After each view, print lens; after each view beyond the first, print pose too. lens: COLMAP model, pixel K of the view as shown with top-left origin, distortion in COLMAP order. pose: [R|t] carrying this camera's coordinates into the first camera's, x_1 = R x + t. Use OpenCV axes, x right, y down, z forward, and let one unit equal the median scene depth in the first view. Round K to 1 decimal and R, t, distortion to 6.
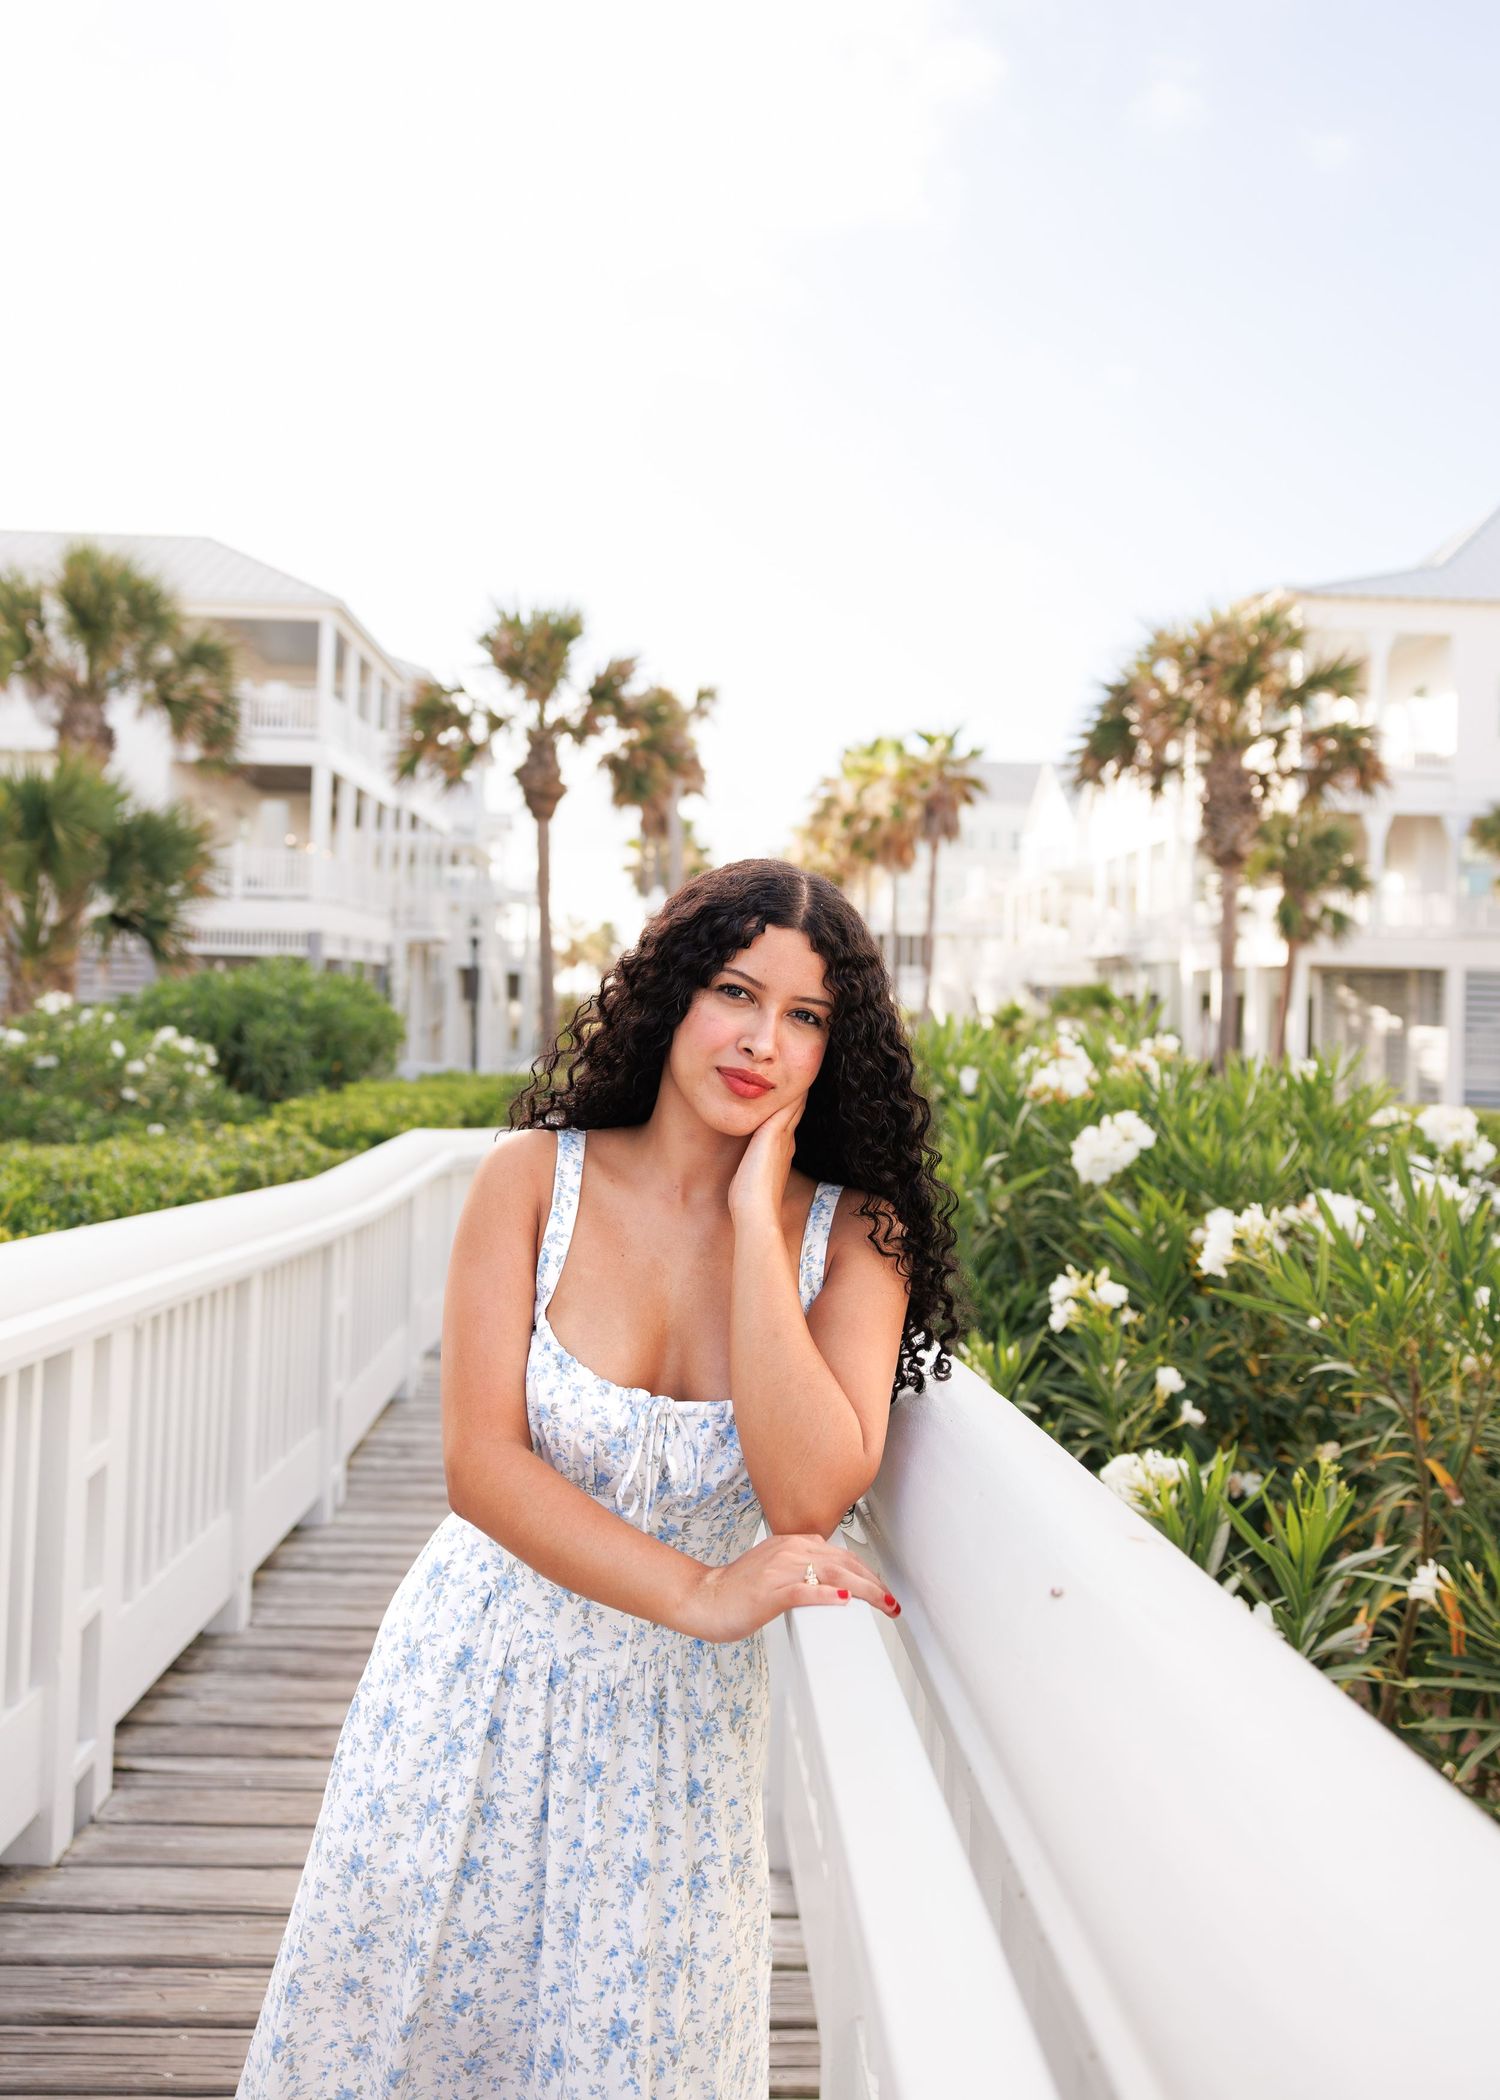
lens RADIAL K [[1513.1, 0, 754.4], [0, 1513.1, 945.5], [0, 0, 1]] dist [-0.032114, 0.000695]
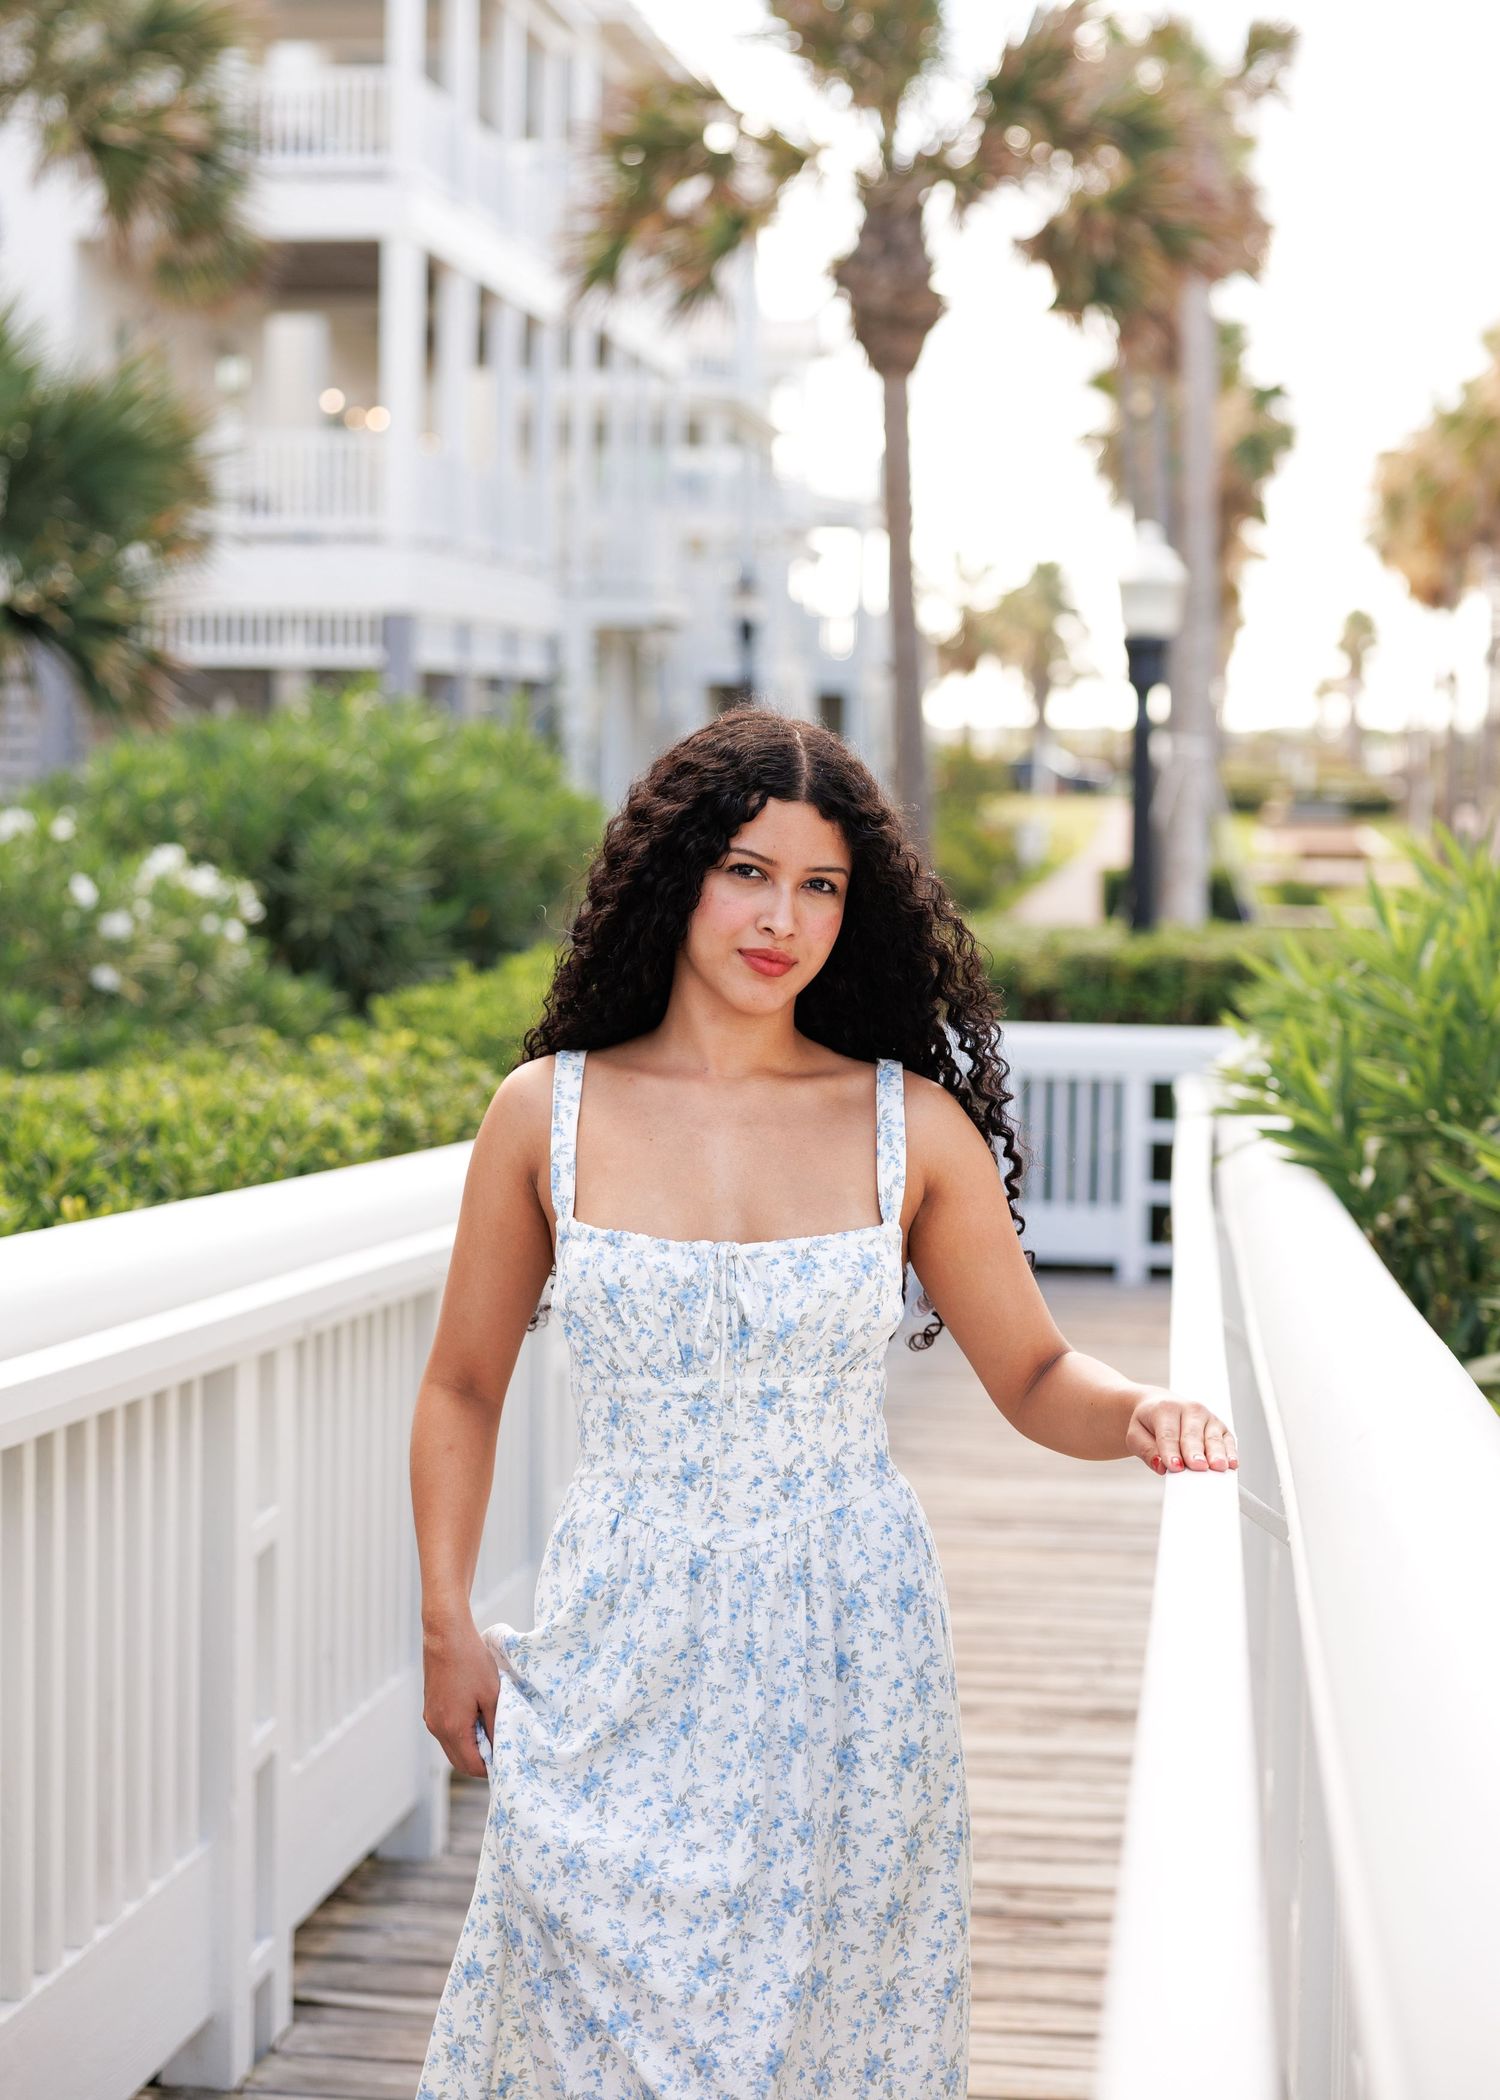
lens RADIAL K [[3704.2, 0, 750.7], [0, 3704.2, 859.9], [0, 0, 1]] dist [0.115087, 0.028054]
pose [[0.984058, -0.005129, -0.177776, 0.017094], [0.017549, 0.997507, 0.068357, -0.015494], [0.176982, -0.070387, 0.981694, -0.128493]]
